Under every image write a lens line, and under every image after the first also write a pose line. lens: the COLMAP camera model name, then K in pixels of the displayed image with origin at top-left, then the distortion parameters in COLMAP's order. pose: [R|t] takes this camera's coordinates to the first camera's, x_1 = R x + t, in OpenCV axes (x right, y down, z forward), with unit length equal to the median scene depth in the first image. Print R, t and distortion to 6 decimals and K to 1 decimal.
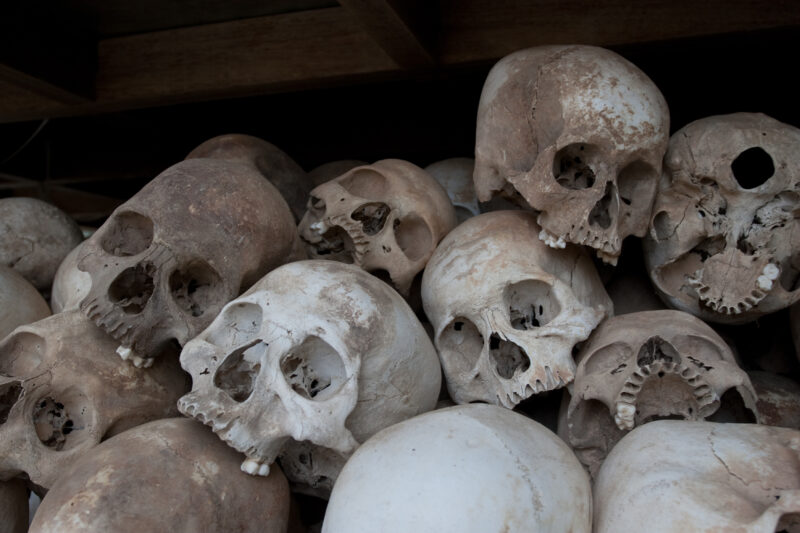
lens RADIAL K [[879.3, 0, 401.0], [0, 879.3, 268.6], [0, 0, 1]] dist [-0.052836, 0.000000]
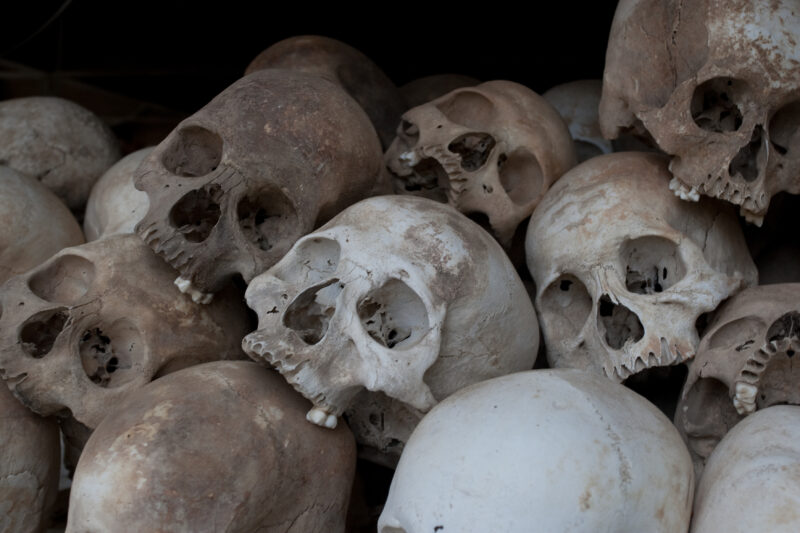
lens RADIAL K [[1289.9, 0, 398.4], [0, 1289.9, 266.3], [0, 0, 1]] dist [0.017285, 0.000000]
pose [[0.992981, 0.071430, -0.094271, 0.024017], [-0.067935, 0.996896, 0.039781, 0.009712], [0.096820, -0.033098, 0.994751, -0.279340]]
